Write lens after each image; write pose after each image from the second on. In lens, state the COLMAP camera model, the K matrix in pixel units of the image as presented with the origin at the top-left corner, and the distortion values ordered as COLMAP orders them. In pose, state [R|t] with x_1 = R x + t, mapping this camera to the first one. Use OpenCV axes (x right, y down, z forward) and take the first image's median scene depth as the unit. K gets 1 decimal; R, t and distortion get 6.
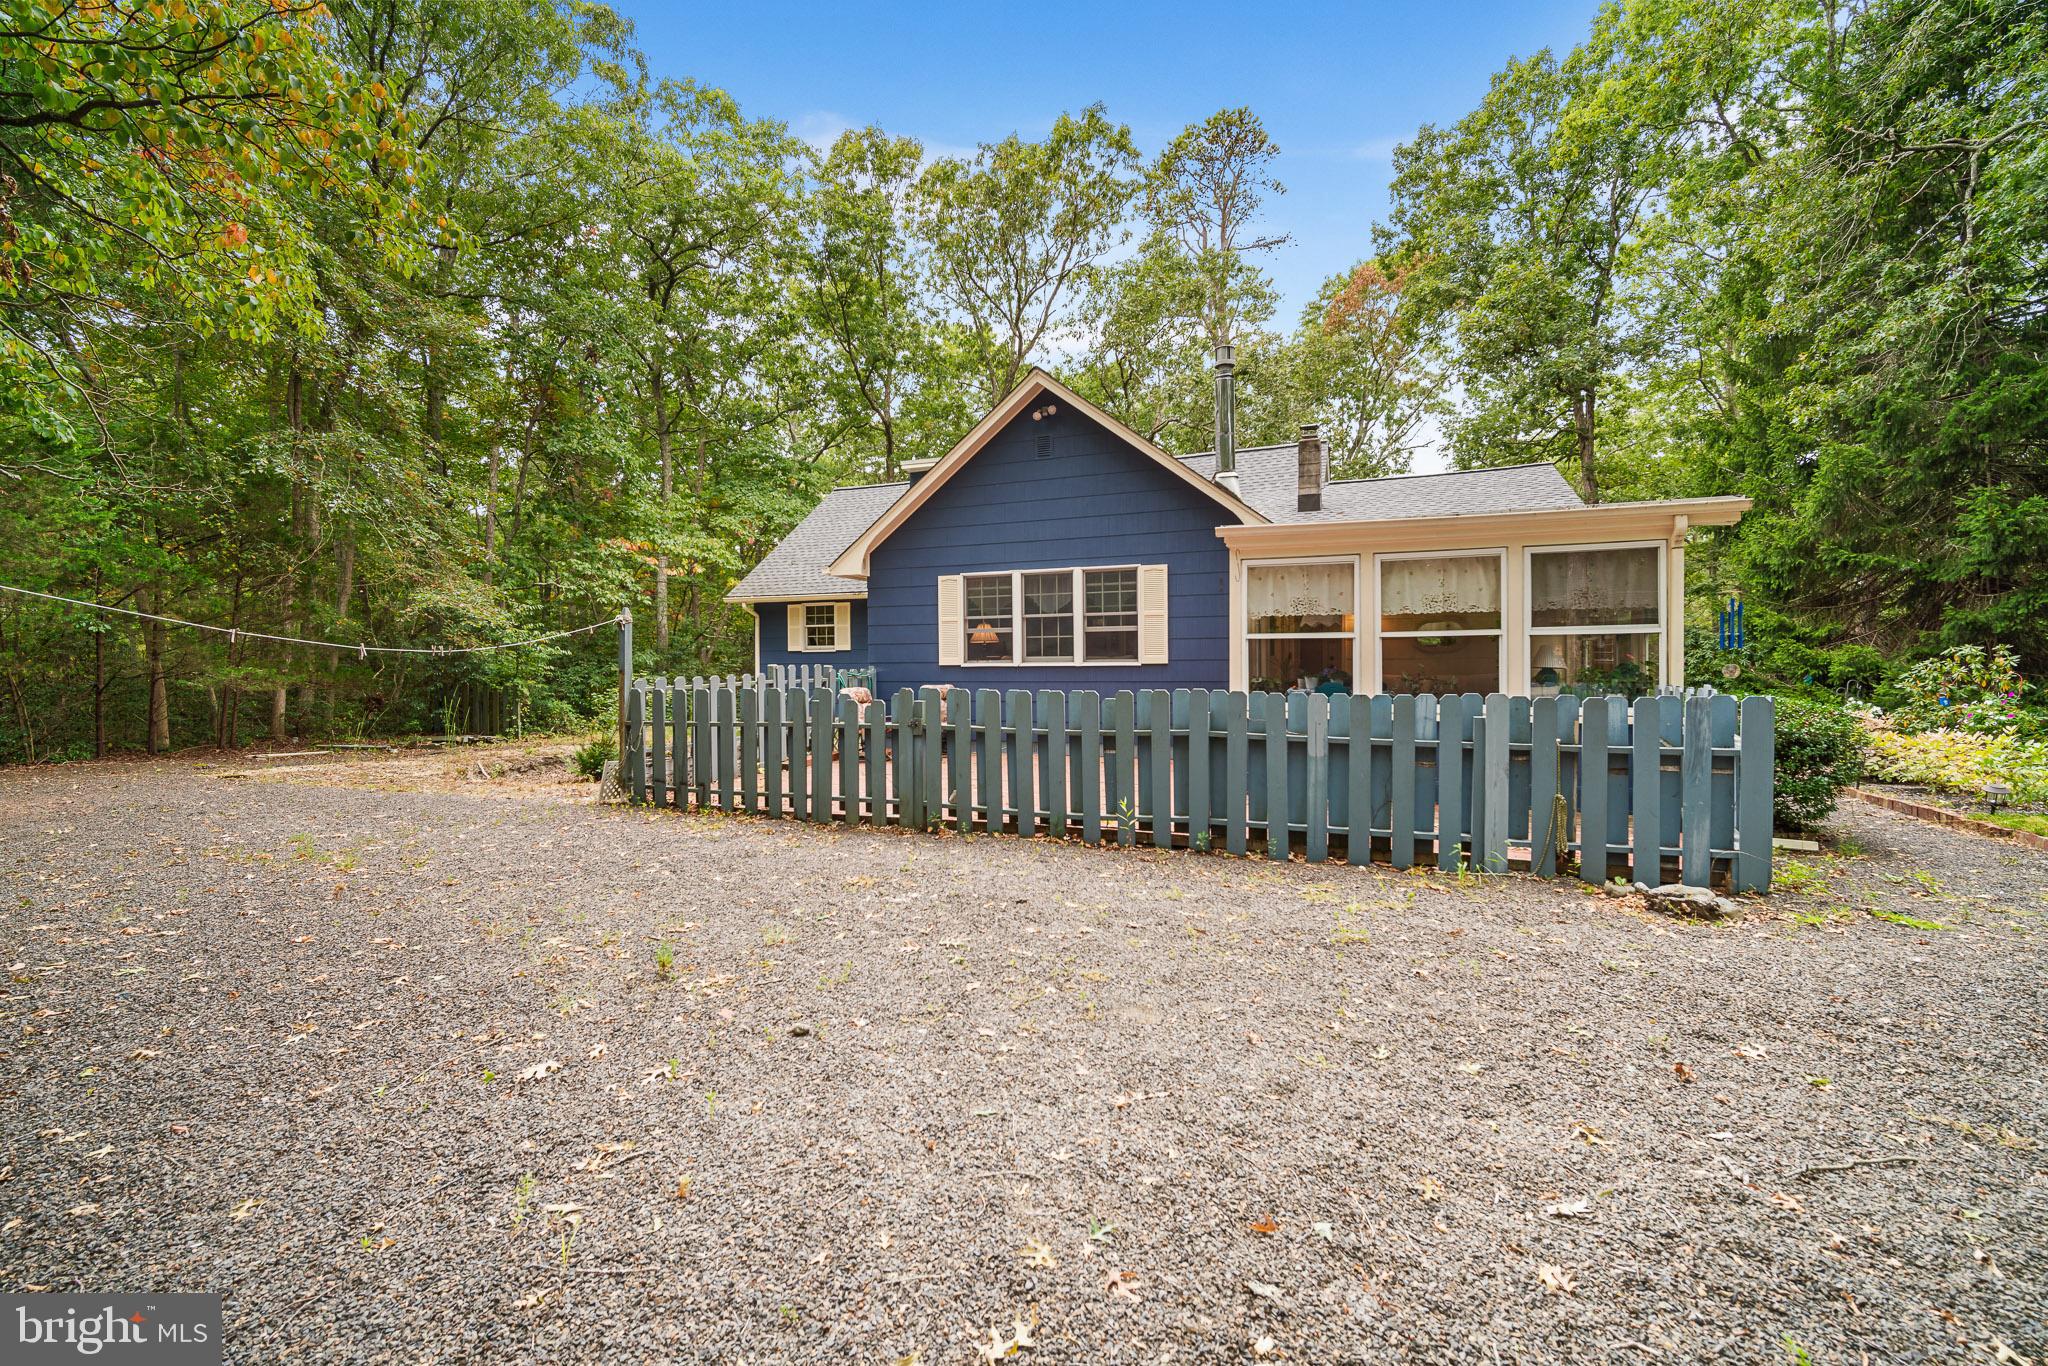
lens RADIAL K [[900.5, 0, 1026.9], [0, 900.5, 677.1], [0, 0, 1]] dist [-0.019957, -0.000058]
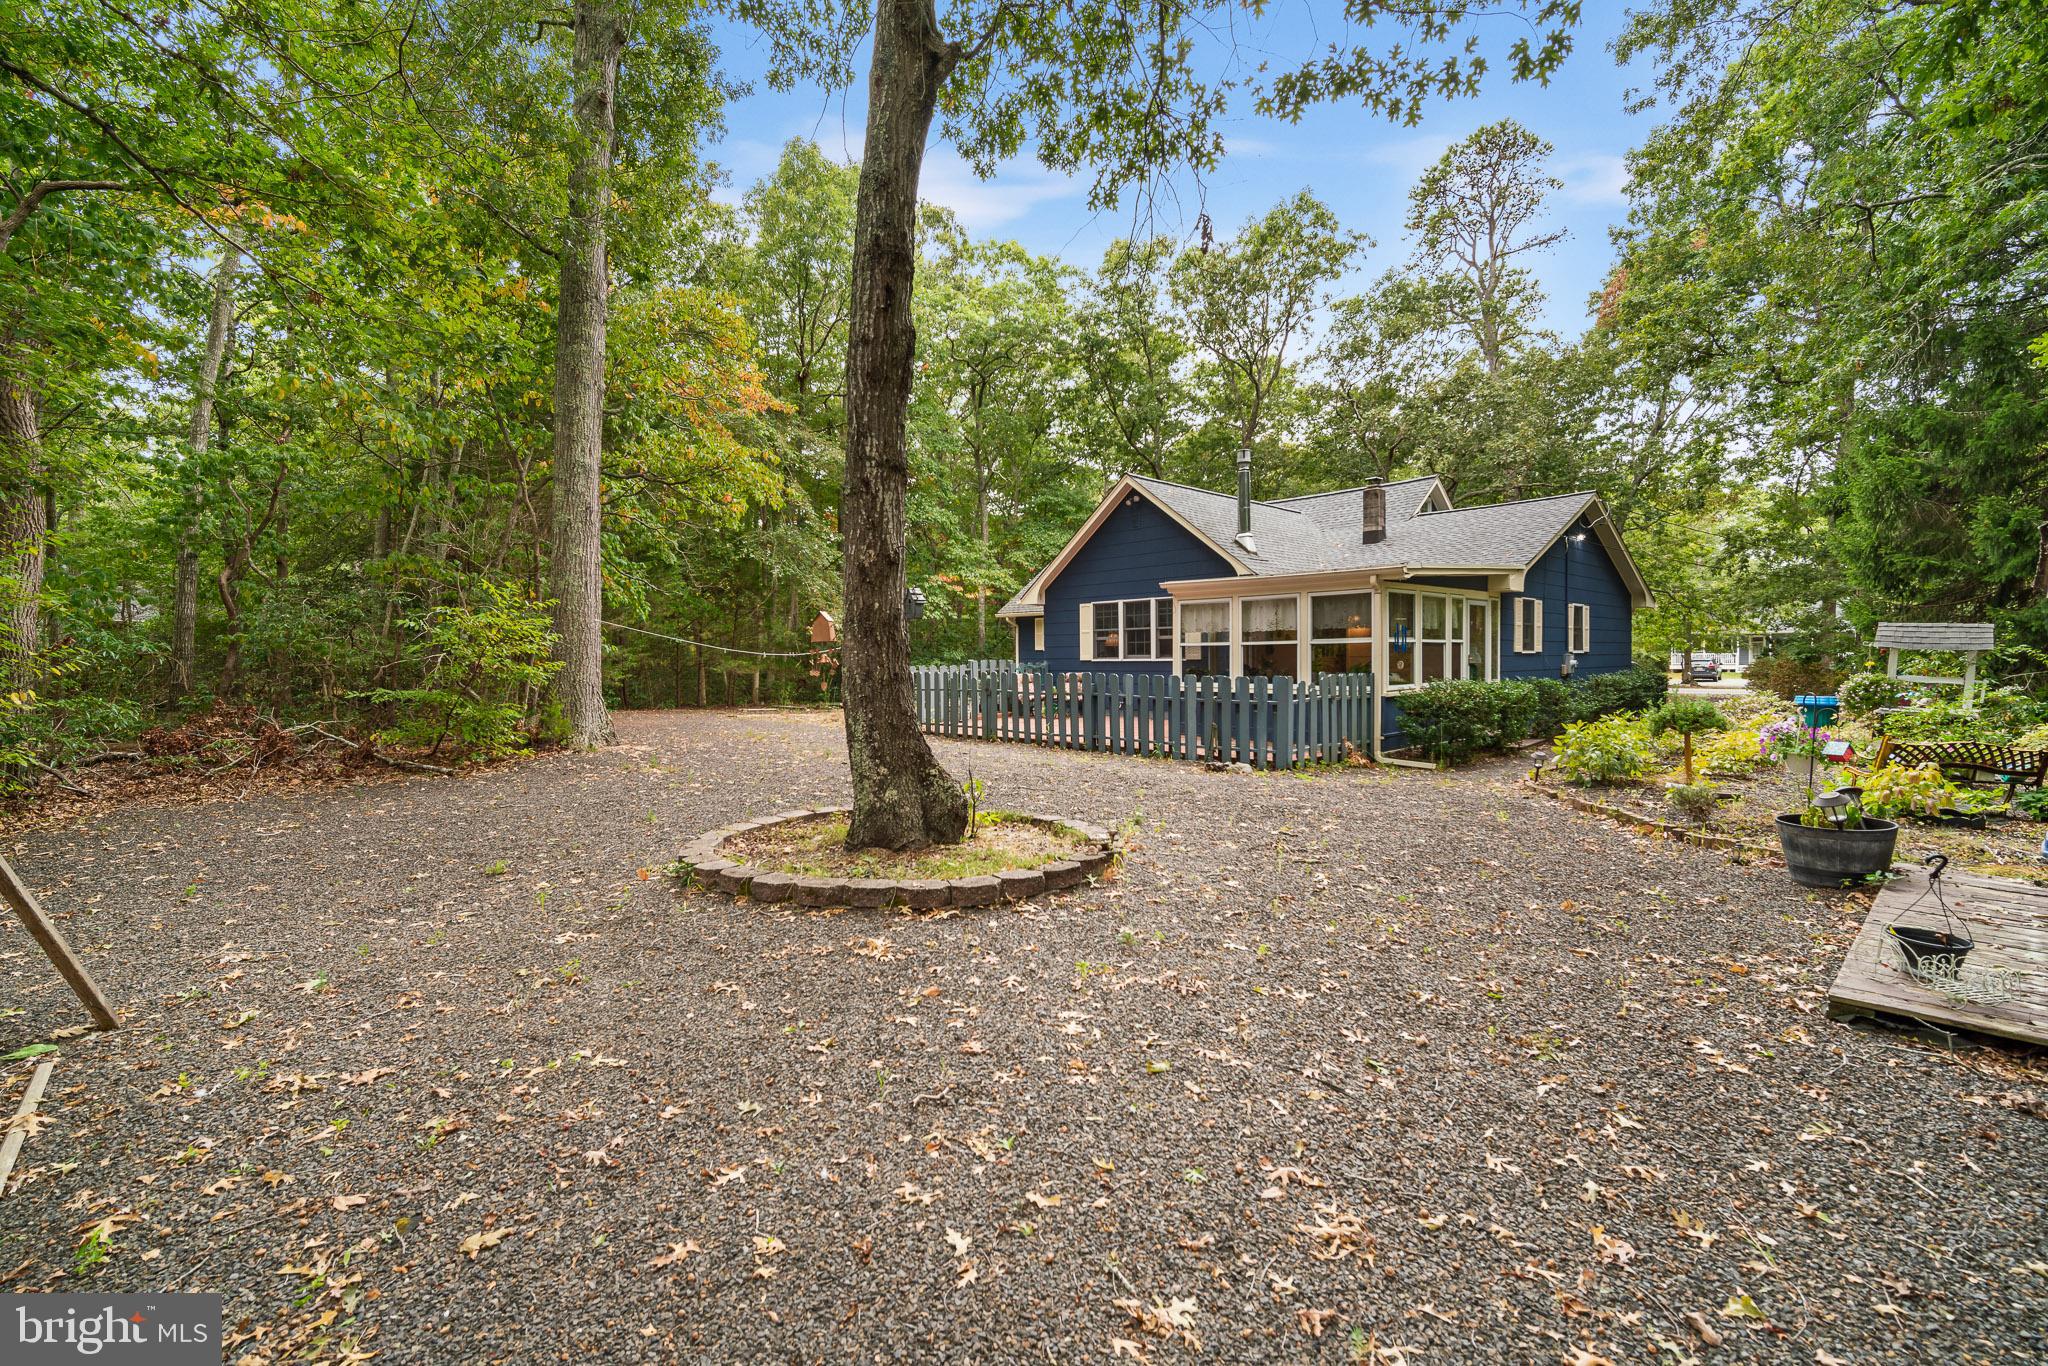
lens RADIAL K [[900.5, 0, 1021.9], [0, 900.5, 679.0], [0, 0, 1]] dist [-0.019957, -0.000058]
pose [[0.909864, 0.008862, -0.414813, 0.473676], [-0.003966, 0.999912, 0.012665, 0.000654], [0.414888, -0.009878, 0.909819, -0.498647]]
